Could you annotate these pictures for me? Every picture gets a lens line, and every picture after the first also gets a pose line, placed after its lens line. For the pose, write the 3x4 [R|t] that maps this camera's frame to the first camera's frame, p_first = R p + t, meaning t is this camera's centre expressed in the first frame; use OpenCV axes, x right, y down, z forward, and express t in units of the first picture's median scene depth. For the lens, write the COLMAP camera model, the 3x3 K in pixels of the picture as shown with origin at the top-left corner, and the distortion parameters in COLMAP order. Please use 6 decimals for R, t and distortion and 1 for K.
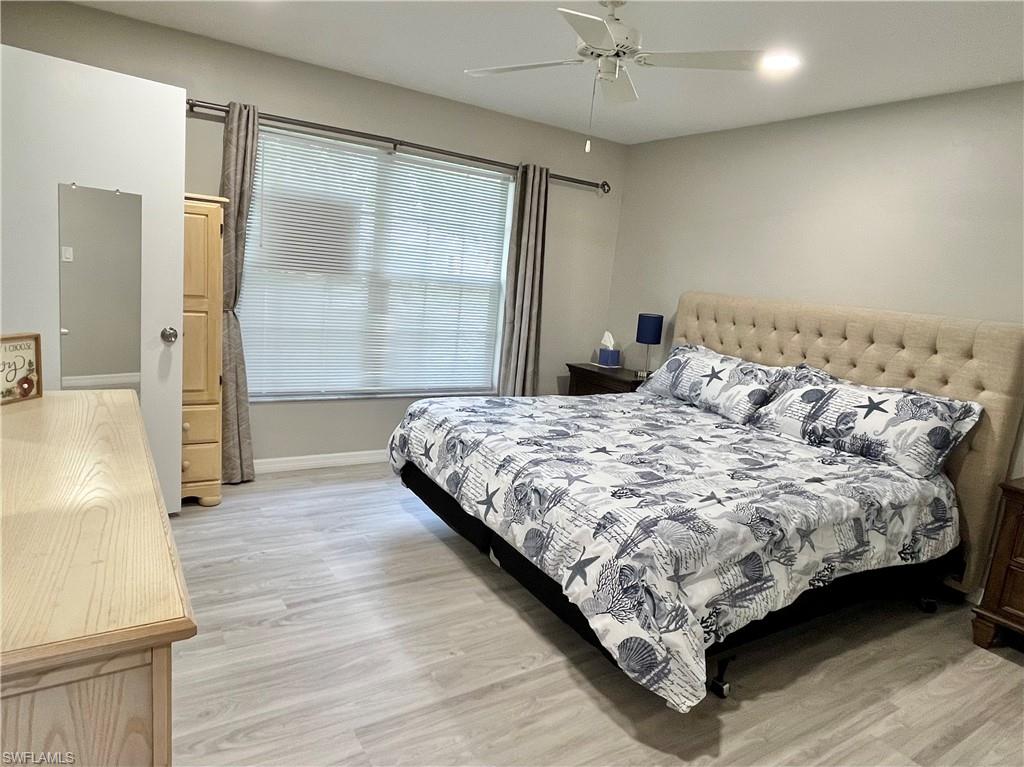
lens RADIAL K [[619.5, 0, 516.3], [0, 619.5, 385.1], [0, 0, 1]] dist [0.009305, -0.006031]
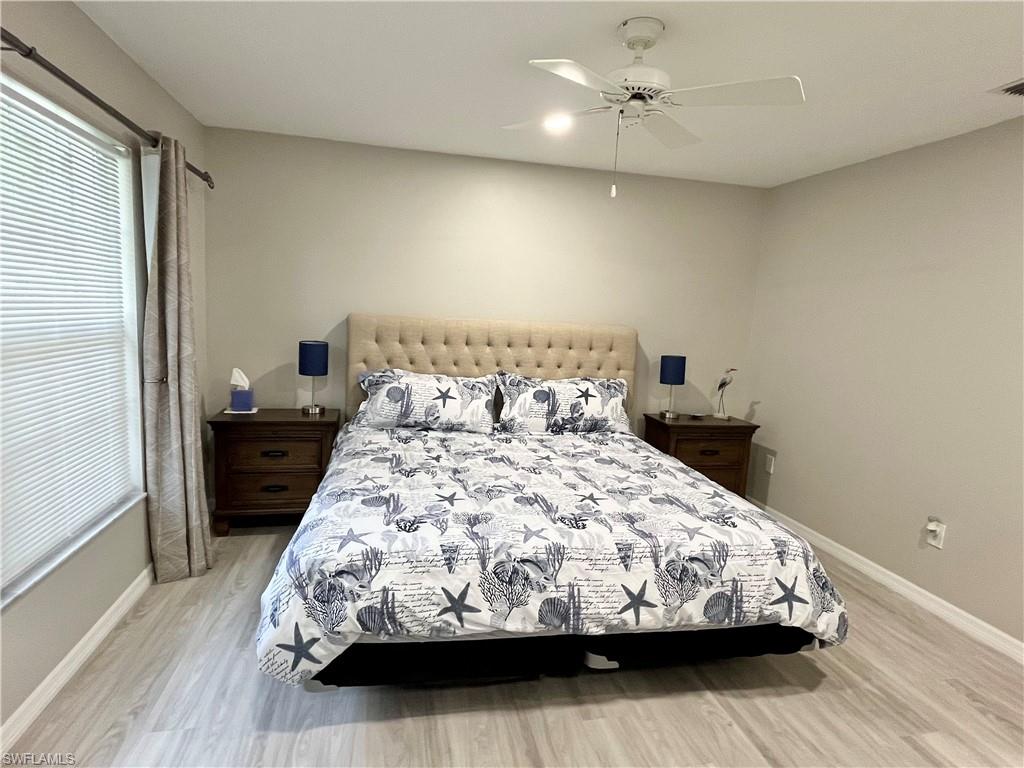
lens RADIAL K [[551.2, 0, 512.7], [0, 551.2, 385.7], [0, 0, 1]] dist [0.001132, -0.003431]
pose [[0.374173, -0.200335, 0.905462, -0.610976], [0.148084, 0.976766, 0.154917, -0.206048], [-0.915459, 0.076119, 0.395145, 0.686321]]
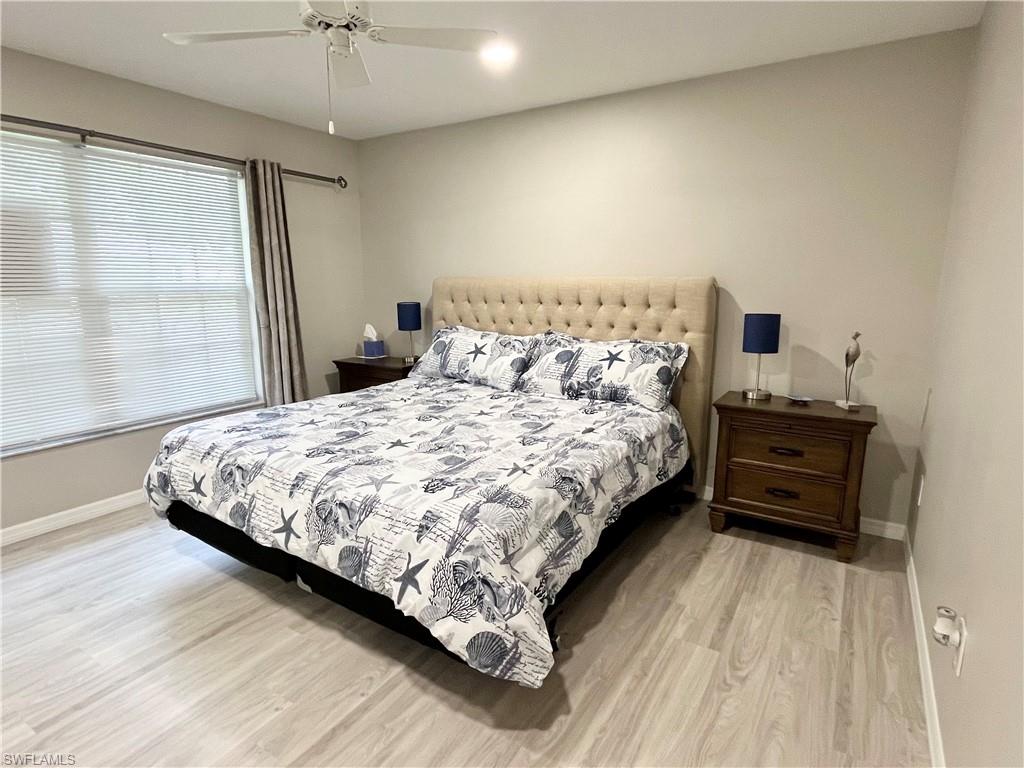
lens RADIAL K [[551.2, 0, 505.6], [0, 551.2, 384.7], [0, 0, 1]] dist [0.001132, -0.003431]
pose [[0.907671, -0.169224, 0.384053, -0.023930], [0.157357, 0.985570, 0.062371, -0.013784], [-0.389066, 0.003821, 0.921202, 0.115801]]
